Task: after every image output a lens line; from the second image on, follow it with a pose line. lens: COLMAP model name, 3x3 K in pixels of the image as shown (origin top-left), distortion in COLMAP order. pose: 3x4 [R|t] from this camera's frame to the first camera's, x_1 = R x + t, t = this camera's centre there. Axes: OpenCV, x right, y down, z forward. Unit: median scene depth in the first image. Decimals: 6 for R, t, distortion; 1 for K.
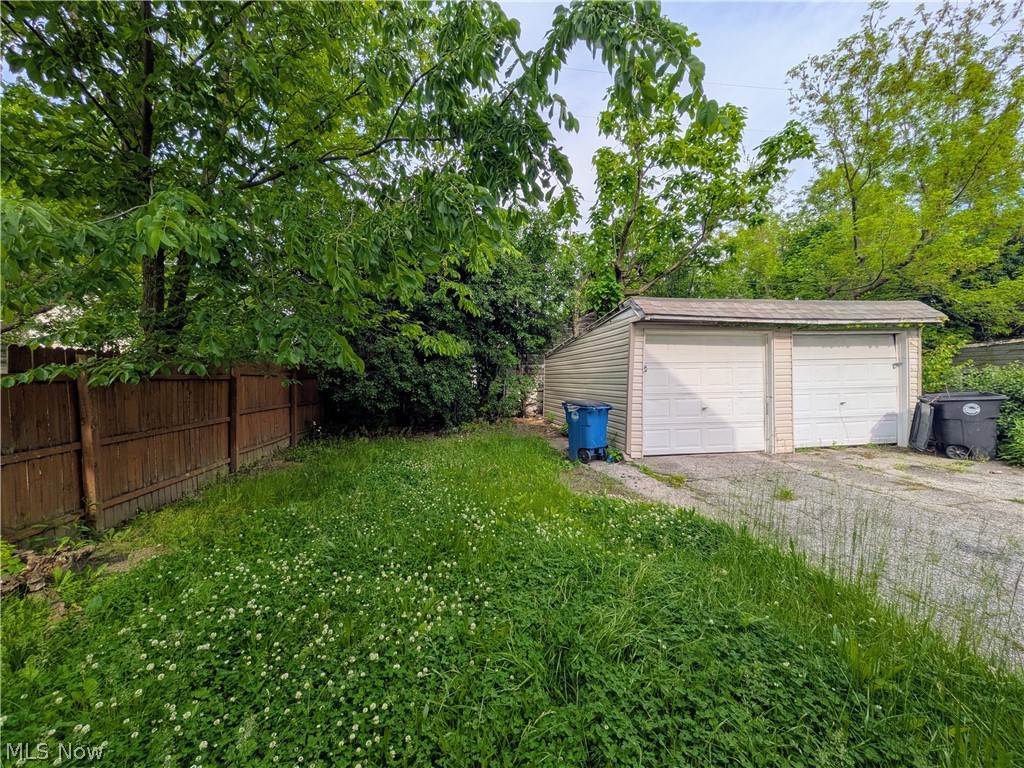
lens RADIAL K [[408.9, 0, 508.5], [0, 408.9, 384.4], [0, 0, 1]] dist [-0.001983, -0.000701]
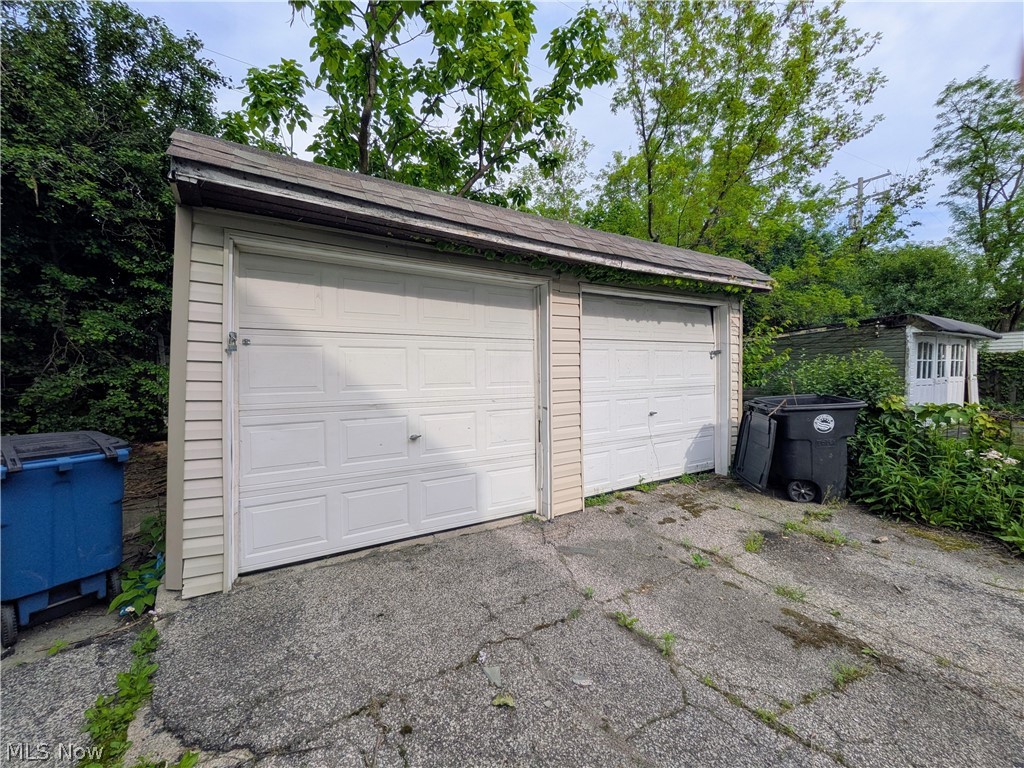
lens RADIAL K [[408.9, 0, 508.5], [0, 408.9, 384.4], [0, 0, 1]] dist [-0.001983, -0.000701]
pose [[0.919693, -0.004757, 0.392610, 0.391922], [-0.001270, 0.999885, 0.015090, -0.006614], [-0.392636, -0.014377, 0.919581, 0.537360]]
